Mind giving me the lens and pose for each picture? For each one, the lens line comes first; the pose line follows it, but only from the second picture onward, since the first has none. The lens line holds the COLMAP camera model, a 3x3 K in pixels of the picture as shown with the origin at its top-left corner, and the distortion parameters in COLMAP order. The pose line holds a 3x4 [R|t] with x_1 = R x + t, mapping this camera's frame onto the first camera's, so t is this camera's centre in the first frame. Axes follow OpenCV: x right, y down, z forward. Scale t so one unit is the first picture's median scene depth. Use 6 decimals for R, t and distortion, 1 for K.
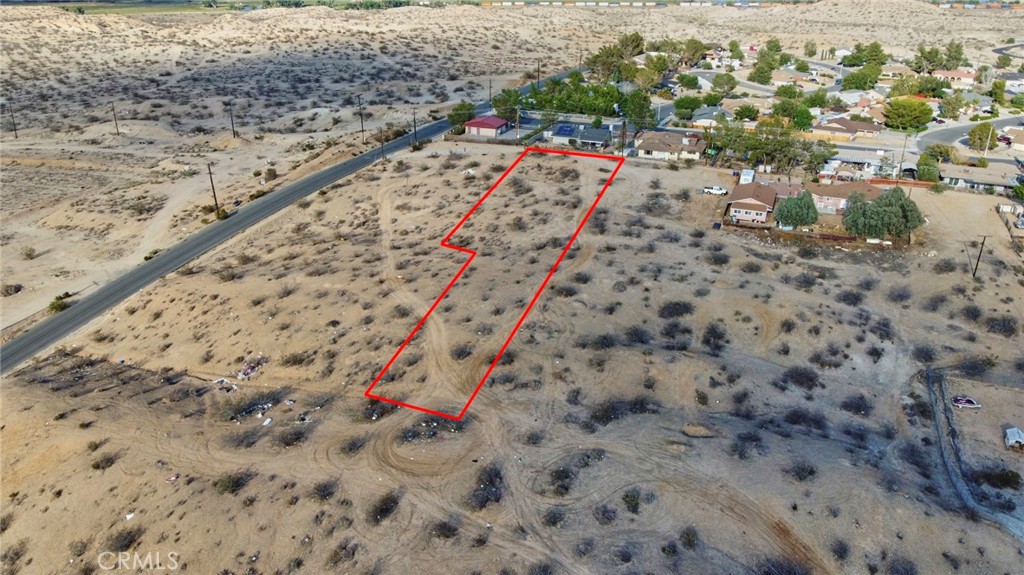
lens RADIAL K [[782.0, 0, 510.5], [0, 782.0, 288.2], [0, 0, 1]] dist [0.001711, -0.010993]
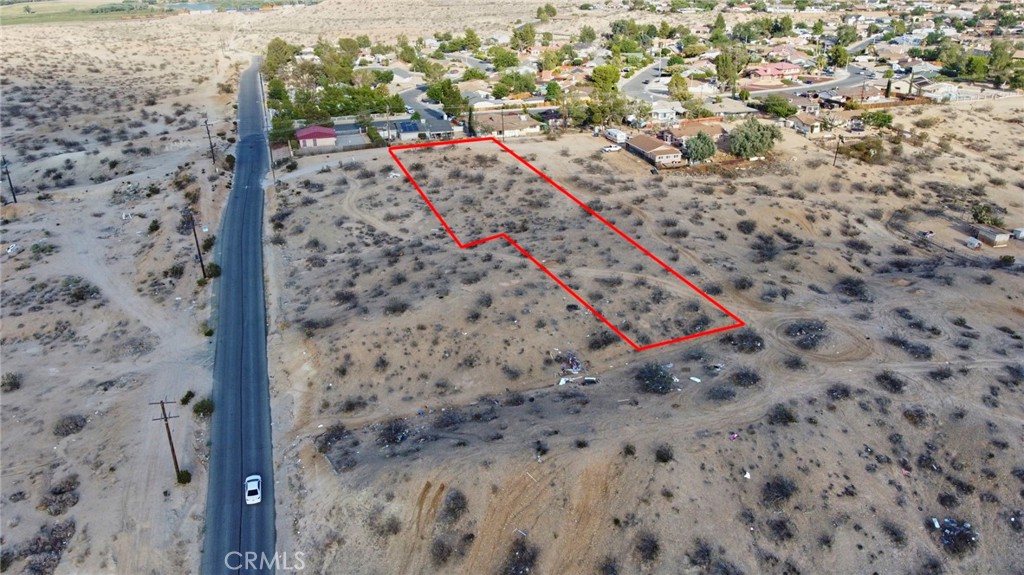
lens RADIAL K [[782.0, 0, 517.0], [0, 782.0, 286.5], [0, 0, 1]] dist [0.001711, -0.010993]
pose [[0.782279, -0.264379, 0.564042, -0.671199], [0.267925, 0.960237, 0.078494, -0.064737], [-0.562366, 0.089717, 0.822007, 0.149898]]
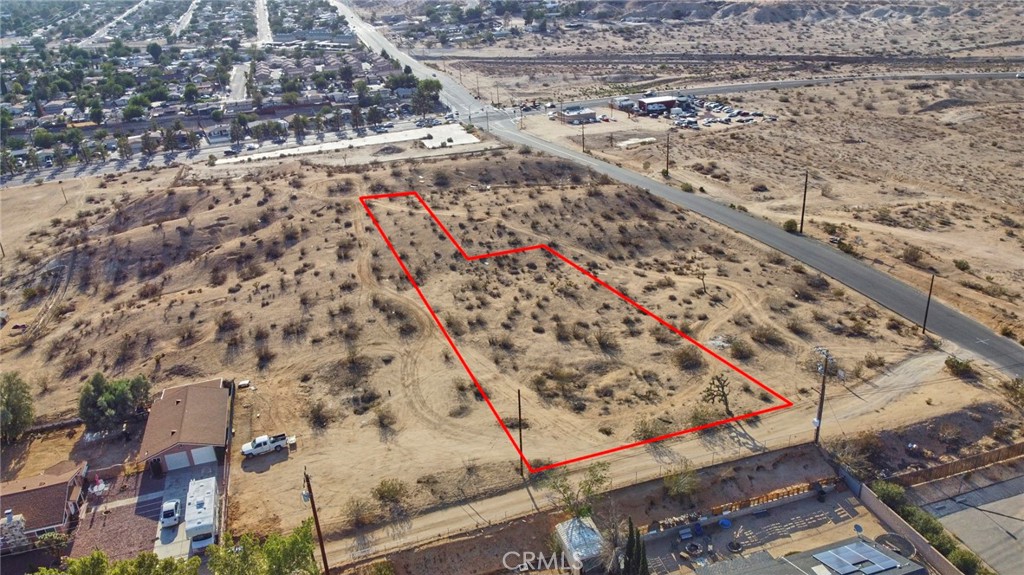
lens RADIAL K [[782.0, 0, 515.6], [0, 782.0, 285.3], [0, 0, 1]] dist [0.001711, -0.010993]
pose [[-0.790358, 0.283397, -0.543158, 0.441768], [-0.195151, 0.723938, 0.661688, -0.656804], [0.580733, 0.628968, -0.516865, 1.504540]]
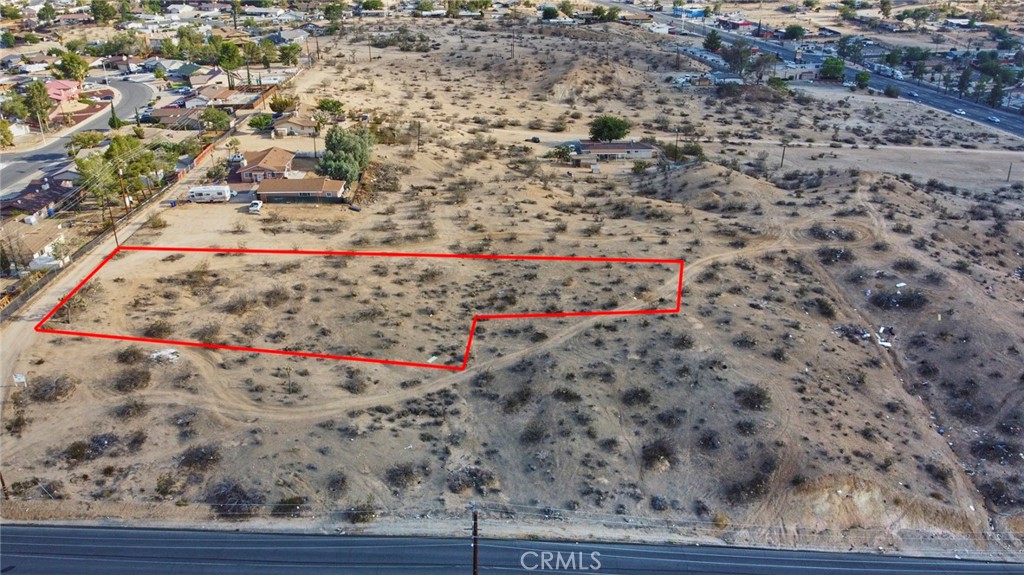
lens RADIAL K [[782.0, 0, 517.5], [0, 782.0, 285.4], [0, 0, 1]] dist [0.001711, -0.010993]
pose [[-0.388874, -0.377343, 0.840469, -0.742073], [0.366338, 0.773717, 0.516873, -0.480415], [-0.845324, 0.508895, -0.162644, 1.102998]]
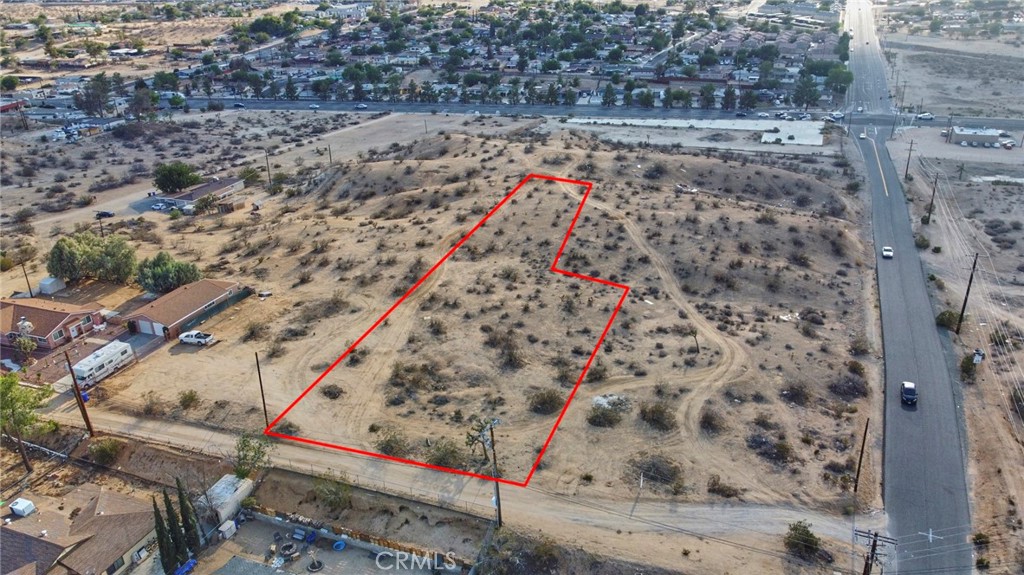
lens RADIAL K [[782.0, 0, 512.4], [0, 782.0, 293.9], [0, 0, 1]] dist [0.001711, -0.010993]
pose [[-0.999301, 0.026534, 0.026339, -0.013608], [0.037320, 0.665744, 0.745247, -0.712313], [0.002239, 0.745708, -0.666269, 1.629508]]
